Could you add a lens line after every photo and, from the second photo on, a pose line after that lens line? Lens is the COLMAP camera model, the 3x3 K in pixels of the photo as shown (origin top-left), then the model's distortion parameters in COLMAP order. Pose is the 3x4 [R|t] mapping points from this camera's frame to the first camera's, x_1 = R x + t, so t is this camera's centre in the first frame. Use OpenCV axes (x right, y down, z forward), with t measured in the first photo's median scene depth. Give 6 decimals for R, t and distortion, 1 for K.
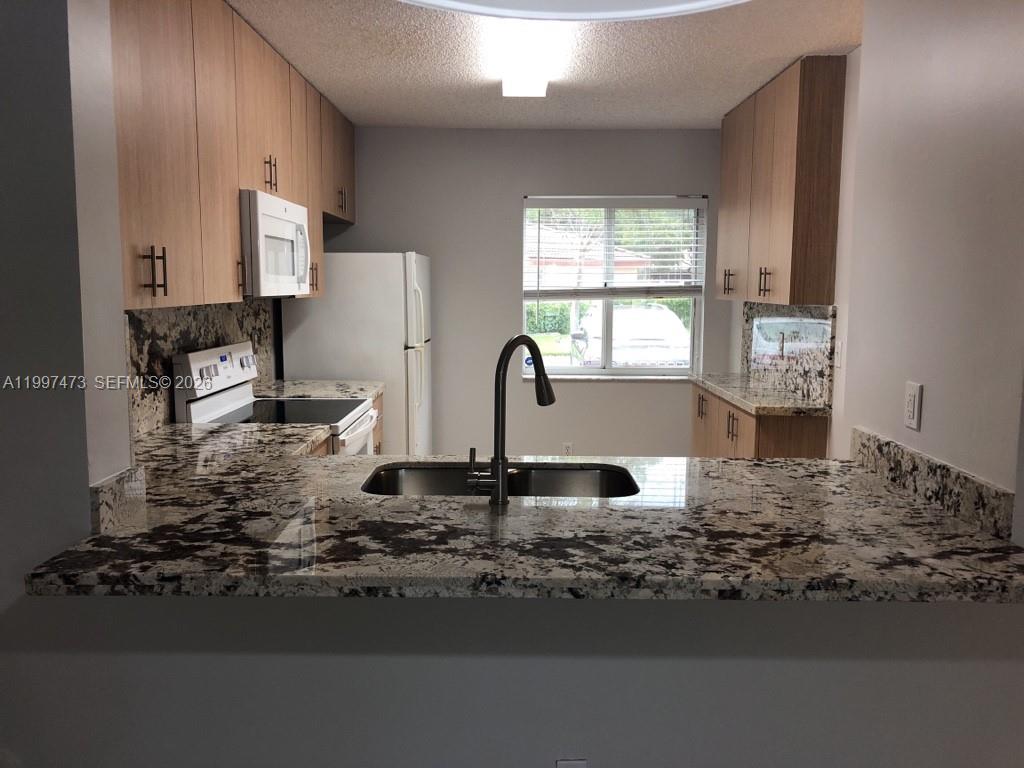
lens RADIAL K [[844.7, 0, 500.1], [0, 844.7, 384.0], [0, 0, 1]] dist [0.025416, -0.012588]
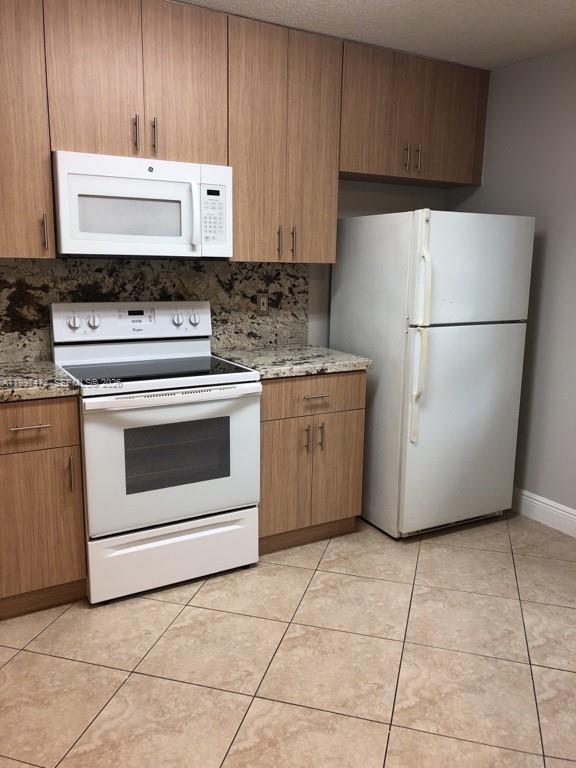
lens RADIAL K [[632.5, 0, 288.5], [0, 632.5, 378.6], [0, 0, 1]] dist [0.009479, -0.000453]
pose [[0.511204, 0.167477, -0.842984, 0.972782], [-0.118086, 0.985215, 0.124125, -0.142348], [0.851309, 0.036091, 0.523422, 1.458644]]
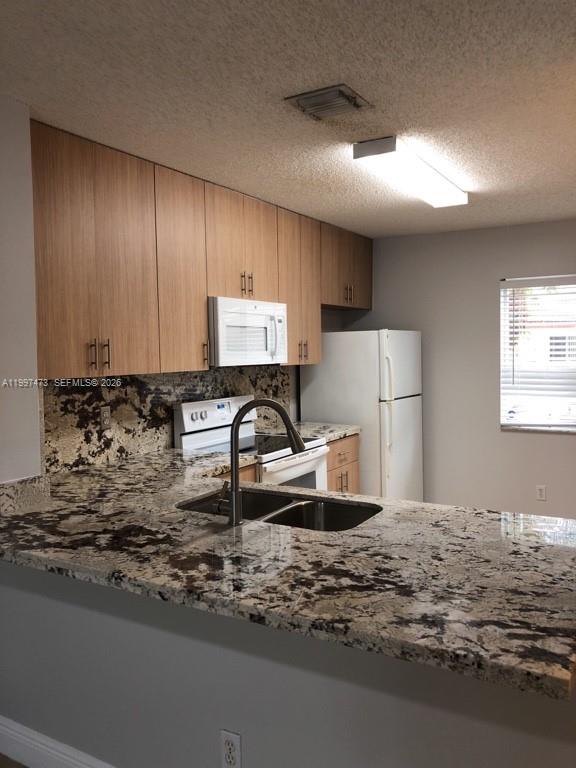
lens RADIAL K [[632.5, 0, 288.5], [0, 632.5, 378.6], [0, 0, 1]] dist [0.009479, -0.000453]
pose [[0.865921, 0.006888, -0.500133, 0.666129], [-0.039750, 0.997690, -0.055082, -0.044888], [0.498599, 0.067577, 0.864195, 0.175837]]
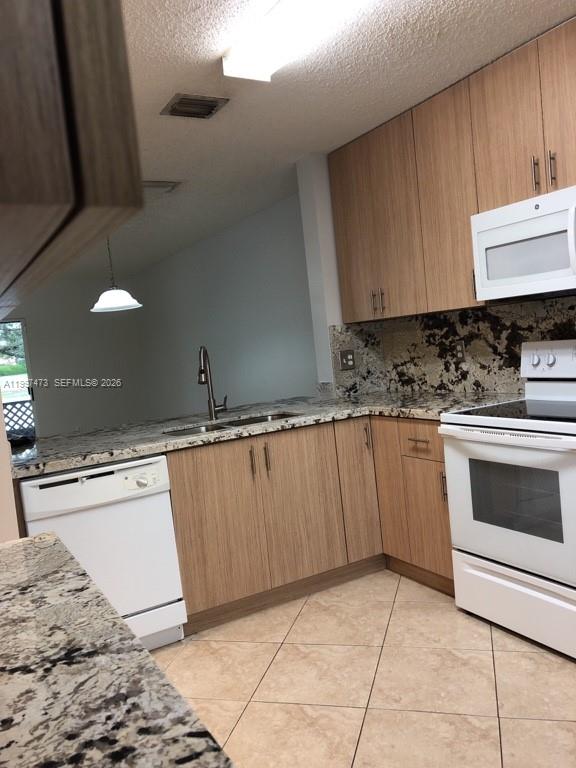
lens RADIAL K [[632.5, 0, 288.5], [0, 632.5, 378.6], [0, 0, 1]] dist [0.009479, -0.000453]
pose [[-0.862704, 0.115819, -0.492268, 0.742560], [0.039831, 0.985959, 0.162170, -0.269086], [0.504138, 0.120297, -0.855204, 2.921661]]
